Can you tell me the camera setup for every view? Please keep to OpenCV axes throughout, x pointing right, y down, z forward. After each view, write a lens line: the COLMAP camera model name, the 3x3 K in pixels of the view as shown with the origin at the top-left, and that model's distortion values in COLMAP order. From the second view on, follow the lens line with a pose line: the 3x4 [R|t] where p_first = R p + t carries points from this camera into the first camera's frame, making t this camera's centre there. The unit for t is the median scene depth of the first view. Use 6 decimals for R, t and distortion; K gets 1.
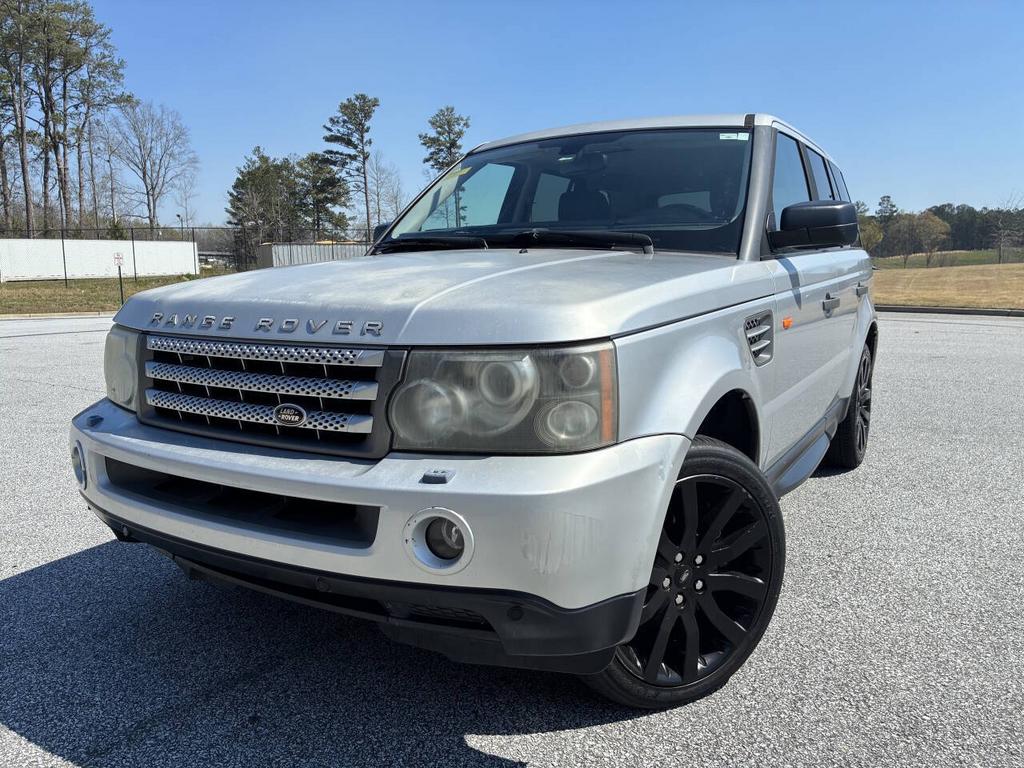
lens RADIAL K [[785.7, 0, 501.5], [0, 785.7, 369.7], [0, 0, 1]] dist [0.063792, -0.082441]
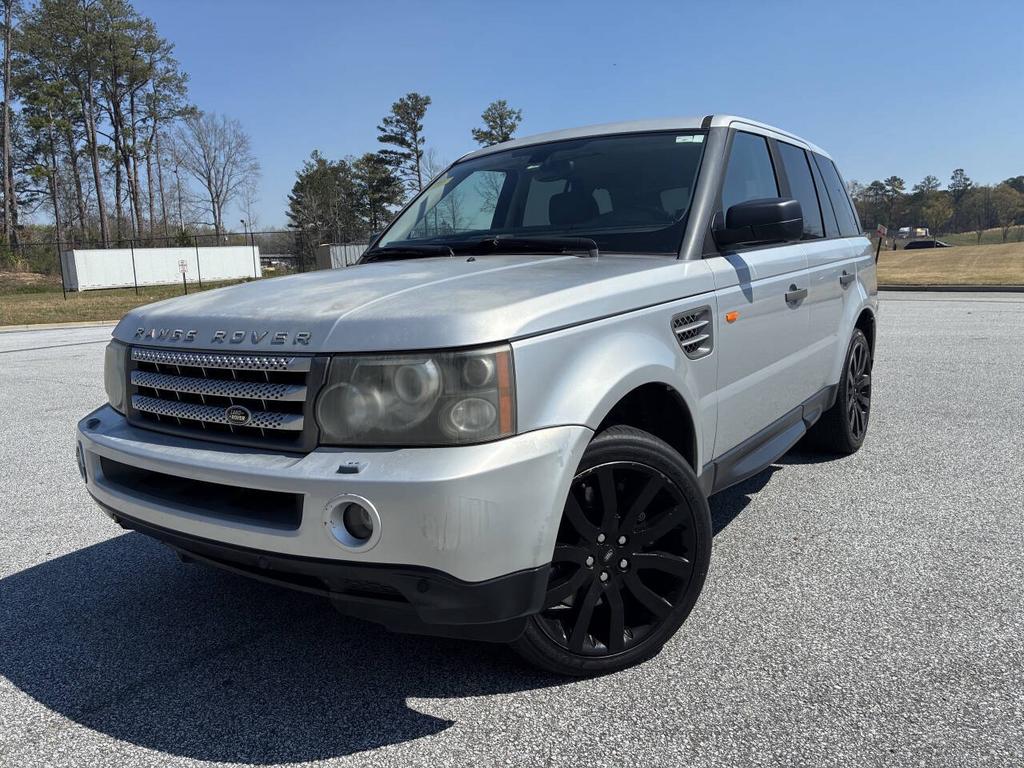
lens RADIAL K [[785.7, 0, 493.6], [0, 785.7, 364.3], [0, 0, 1]] dist [0.063792, -0.082441]
pose [[0.996036, -0.026145, -0.085020, 0.109329], [0.026353, 0.999652, 0.001321, -0.004687], [0.084956, -0.003557, 0.996378, -0.060816]]
